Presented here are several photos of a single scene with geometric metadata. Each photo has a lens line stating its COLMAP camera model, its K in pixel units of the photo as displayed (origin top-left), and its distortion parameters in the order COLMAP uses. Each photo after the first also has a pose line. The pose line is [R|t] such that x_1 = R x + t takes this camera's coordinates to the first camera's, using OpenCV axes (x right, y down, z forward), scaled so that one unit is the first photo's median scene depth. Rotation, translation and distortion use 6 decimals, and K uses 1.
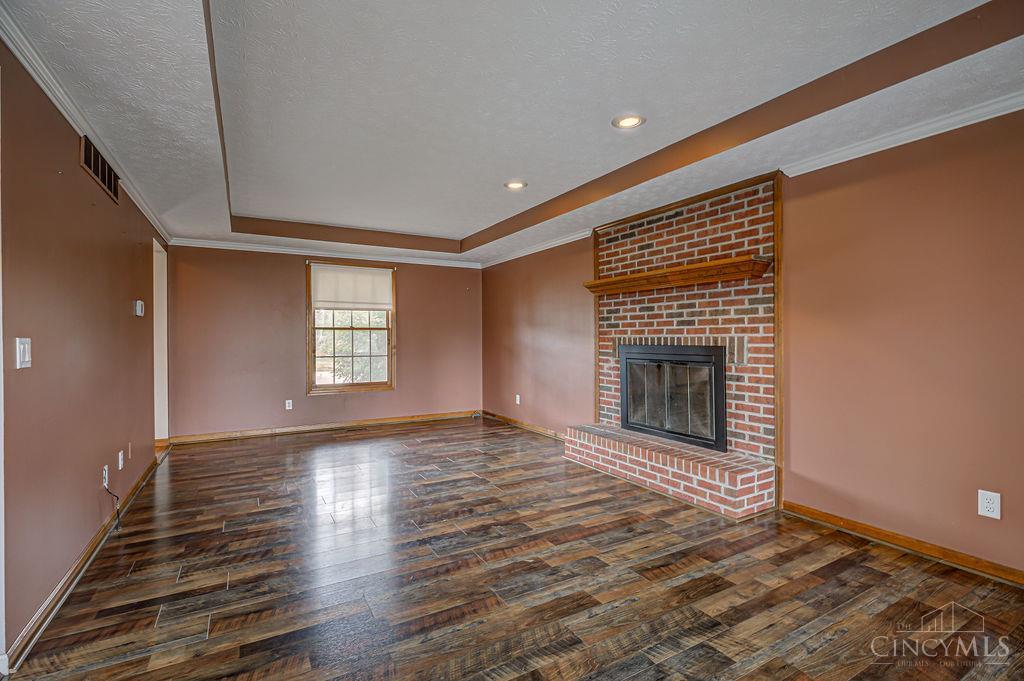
lens RADIAL K [[467.2, 0, 512.5], [0, 467.2, 335.7], [0, 0, 1]] dist [-0.002272, 0.002054]
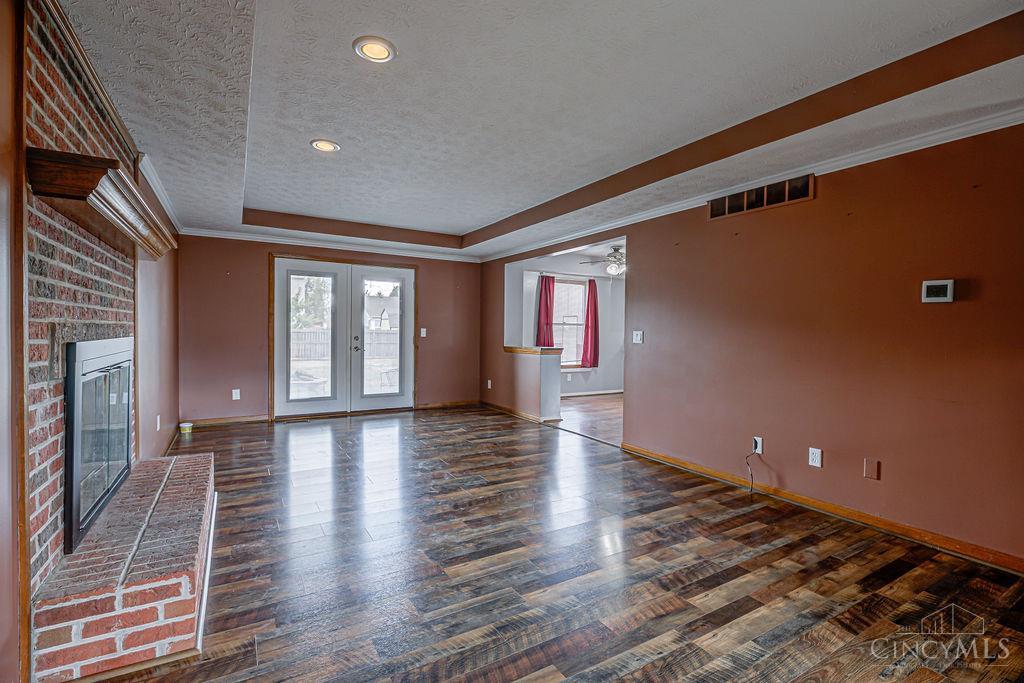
lens RADIAL K [[467.2, 0, 504.7], [0, 467.2, 341.6], [0, 0, 1]] dist [-0.002272, 0.002054]
pose [[-0.999972, -0.007343, -0.001579, -0.168280], [-0.007375, 0.999752, 0.021032, 0.008251], [0.001424, 0.021043, -0.999778, 1.775386]]
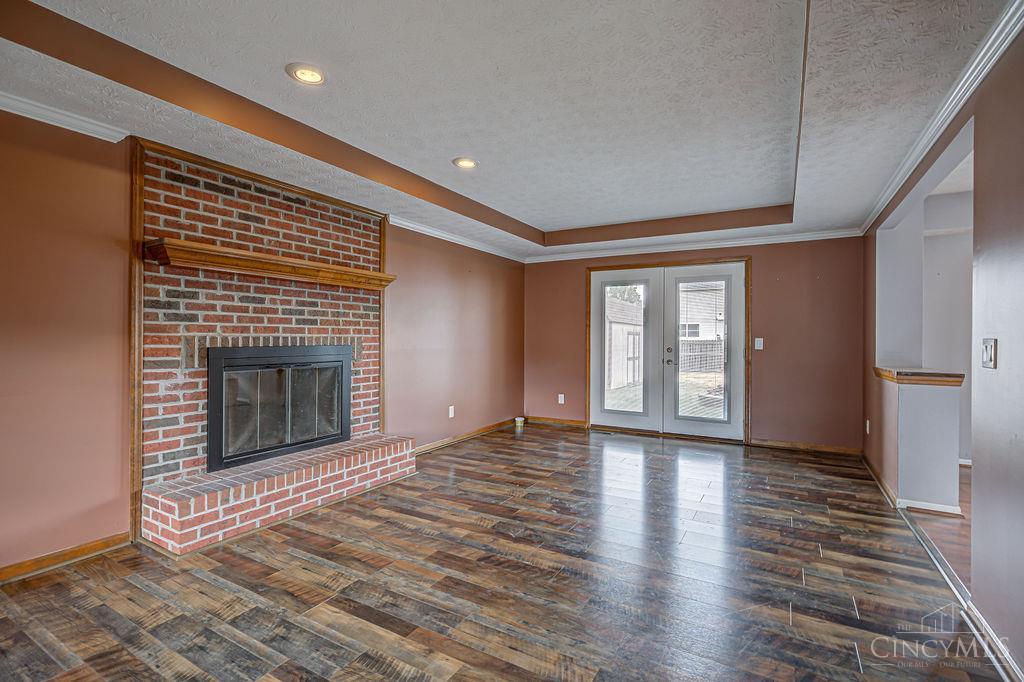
lens RADIAL K [[467.2, 0, 514.1], [0, 467.2, 338.3], [0, 0, 1]] dist [-0.002272, 0.002054]
pose [[-0.500997, 0.001212, 0.865448, -0.713885], [-0.005862, 0.999971, -0.004794, 0.008748], [-0.865429, -0.007475, -0.500975, 1.219501]]
